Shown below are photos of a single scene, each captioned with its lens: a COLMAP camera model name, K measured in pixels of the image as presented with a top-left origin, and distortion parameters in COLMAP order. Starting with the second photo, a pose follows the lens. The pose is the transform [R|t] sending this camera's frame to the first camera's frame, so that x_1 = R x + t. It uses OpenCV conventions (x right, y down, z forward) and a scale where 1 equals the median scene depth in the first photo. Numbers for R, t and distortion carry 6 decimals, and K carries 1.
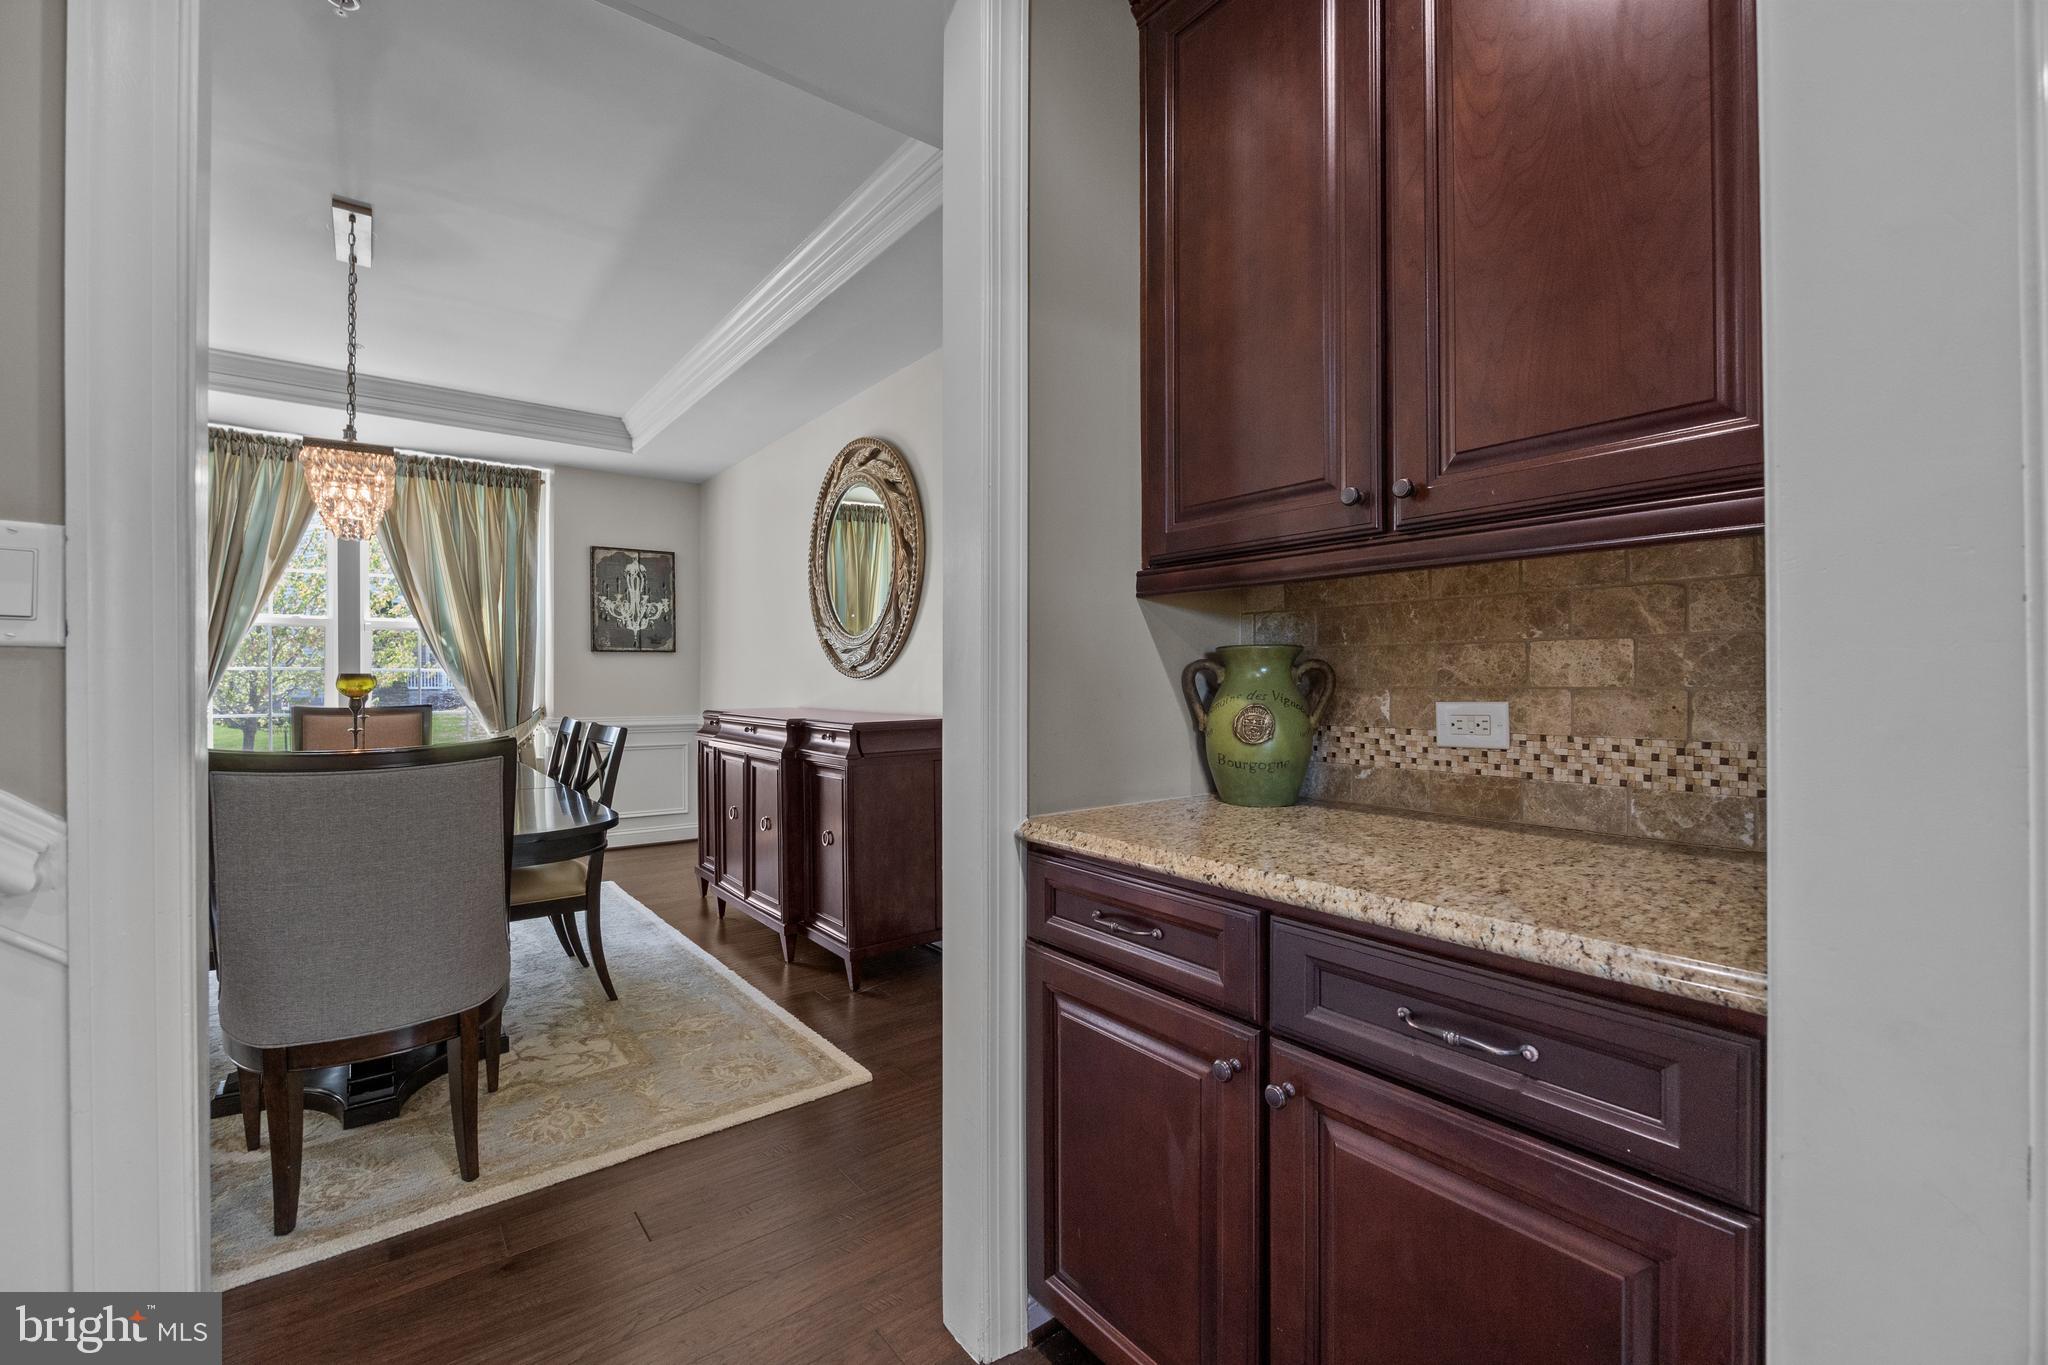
lens RADIAL K [[867.2, 0, 1027.7], [0, 867.2, 682.1], [0, 0, 1]] dist [-0.007351, -0.000232]
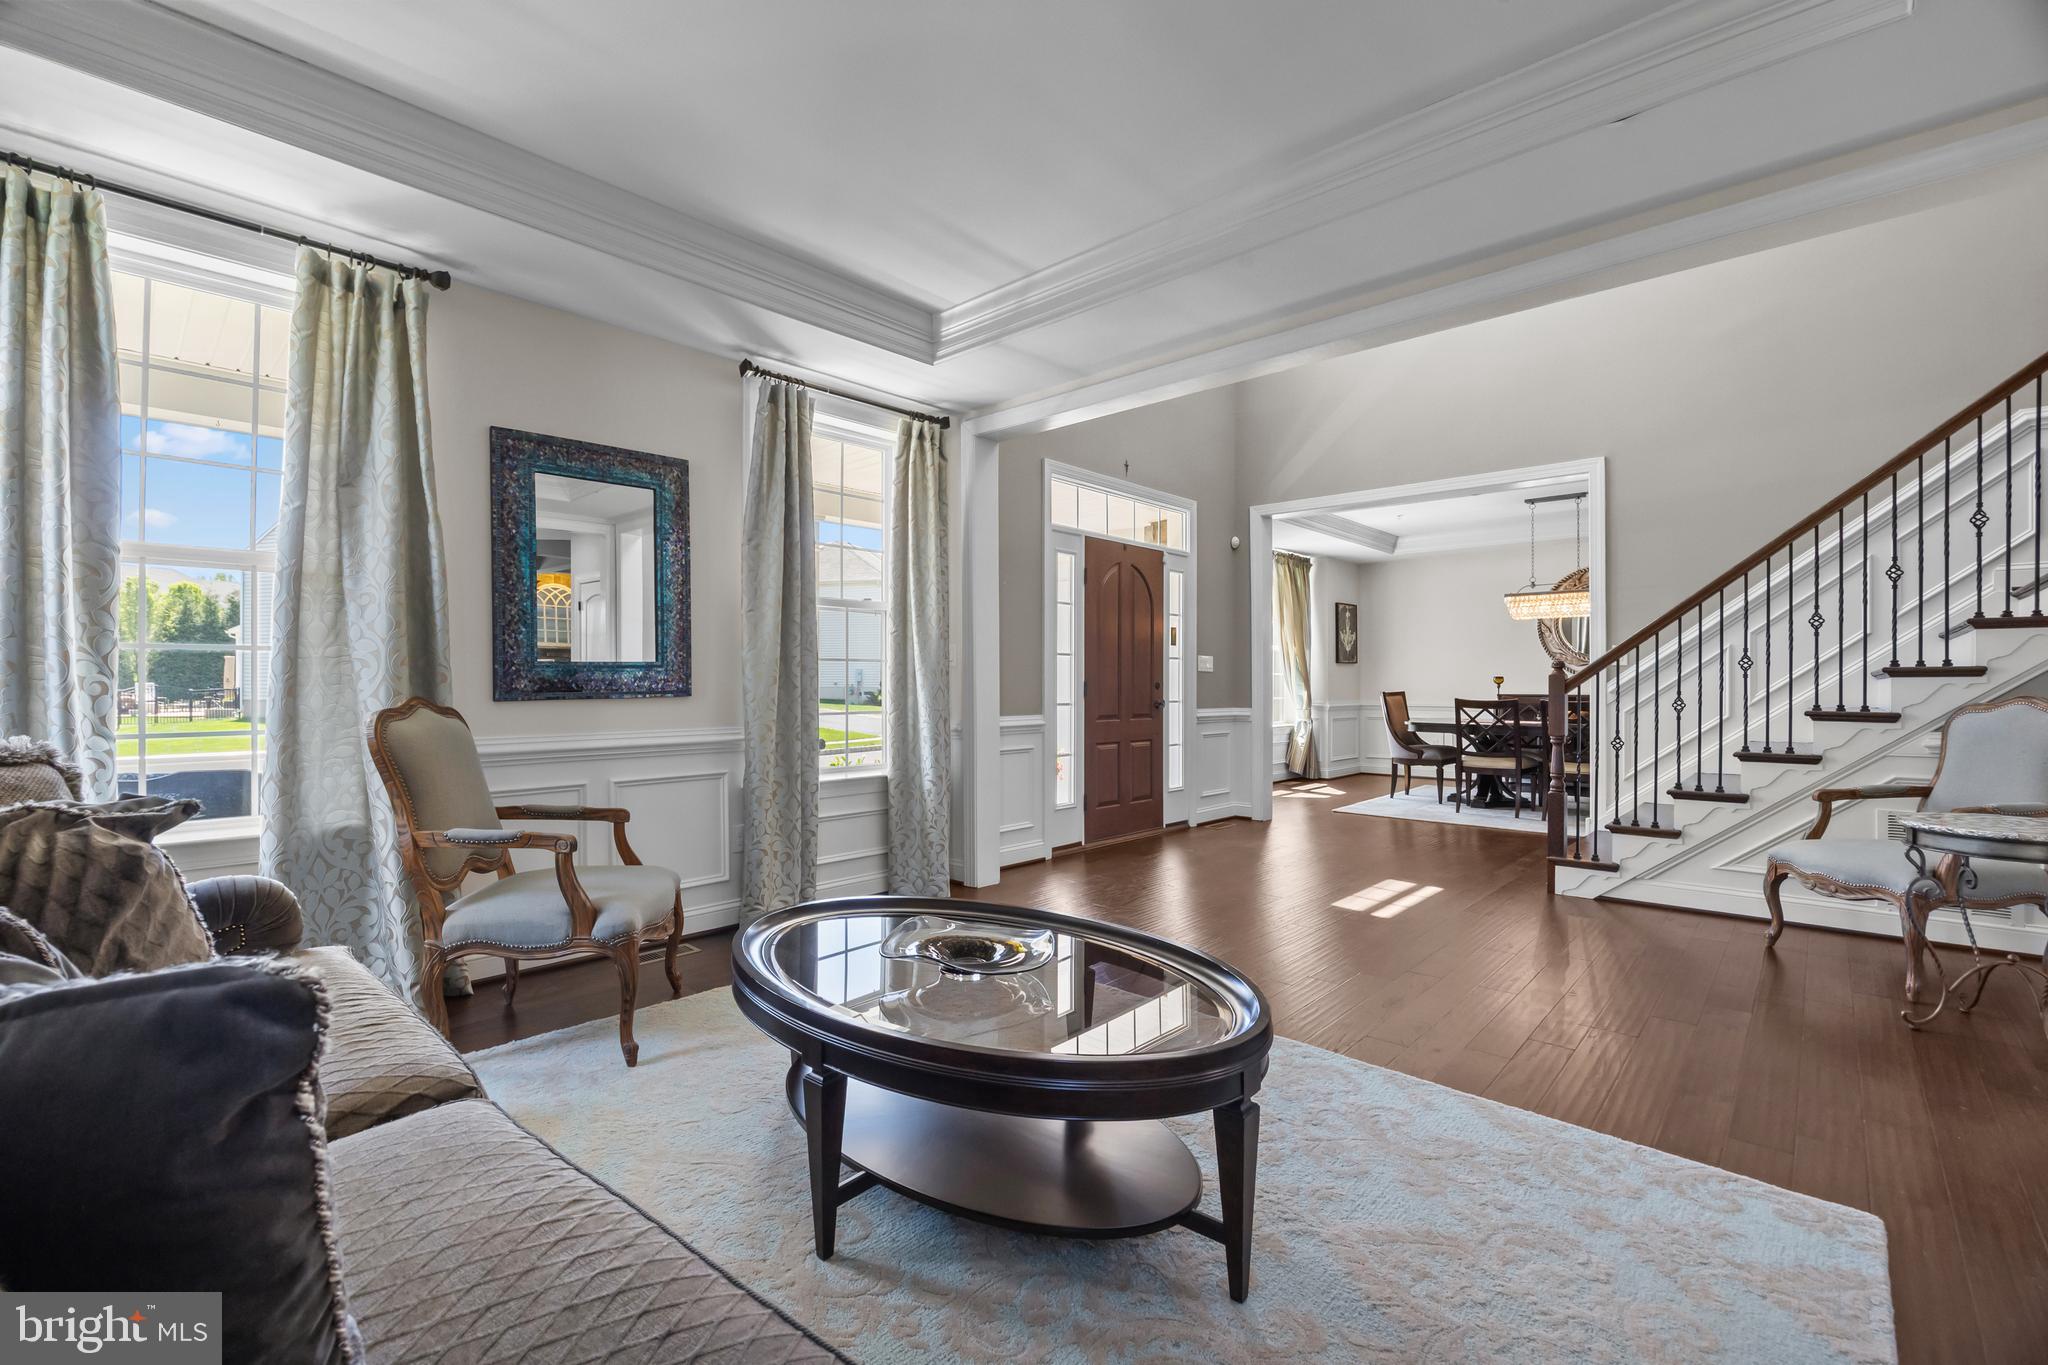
lens RADIAL K [[913.7, 0, 1025.8], [0, 913.7, 687.1], [0, 0, 1]] dist [-0.001906, -0.000601]
pose [[0.979259, -0.002038, 0.202602, -1.552687], [0.001757, 0.999997, 0.001569, 0.009138], [-0.202604, -0.001181, 0.979260, -0.699858]]
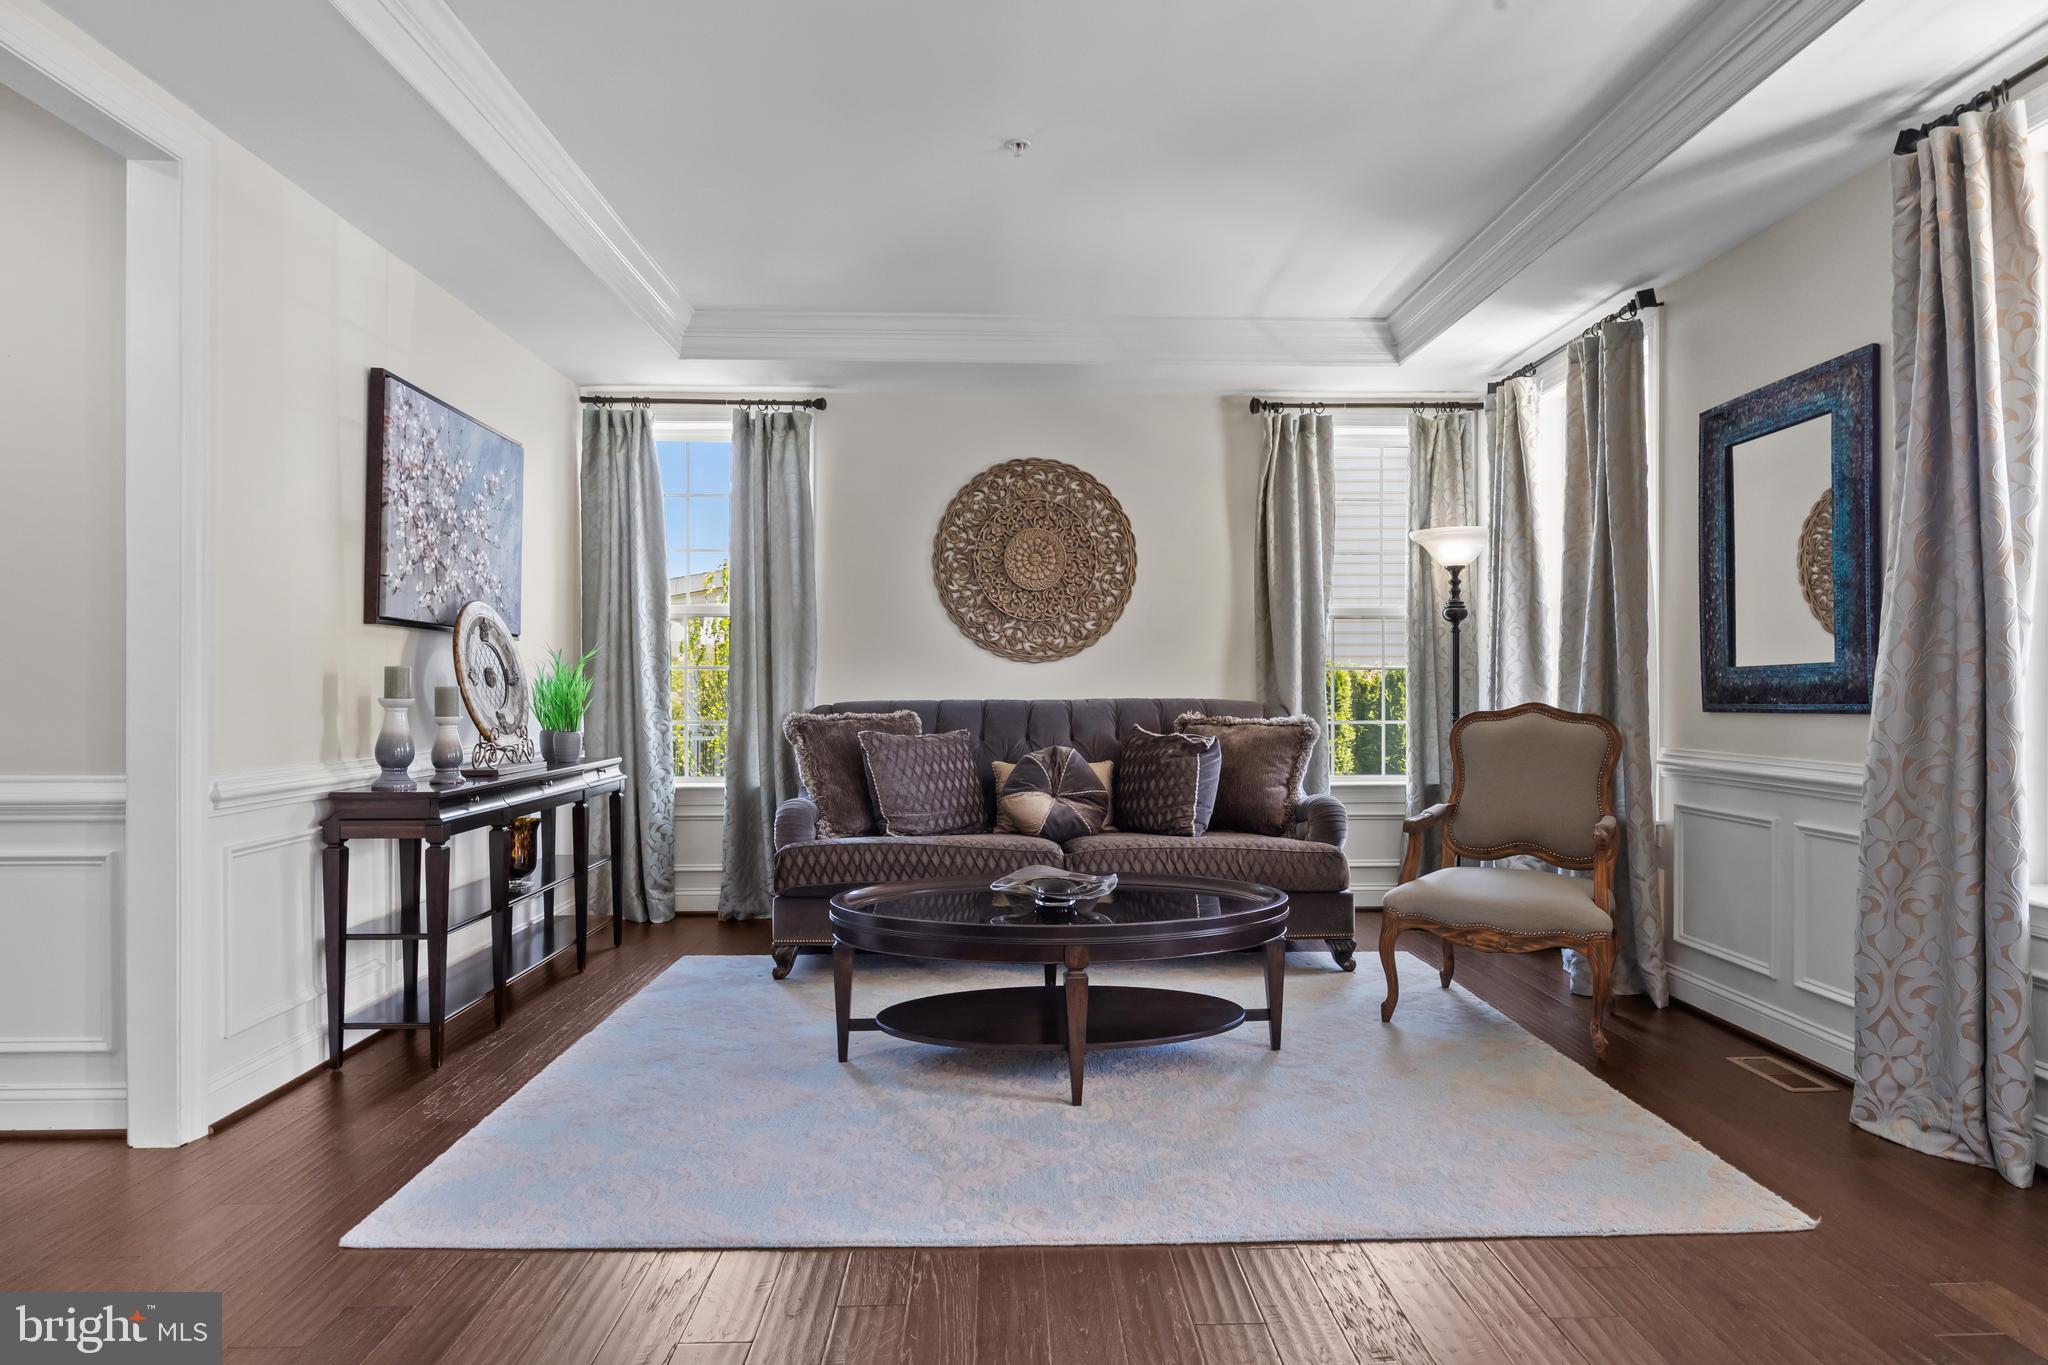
lens RADIAL K [[1127.6, 0, 1027.1], [0, 1127.6, 692.8], [0, 0, 1]] dist [0.012802, -0.001672]
pose [[-0.568666, 0.004077, -0.822558, -0.940615], [-0.002427, 0.999975, 0.006634, 0.003749], [0.822565, 0.005769, -0.568642, 0.054995]]
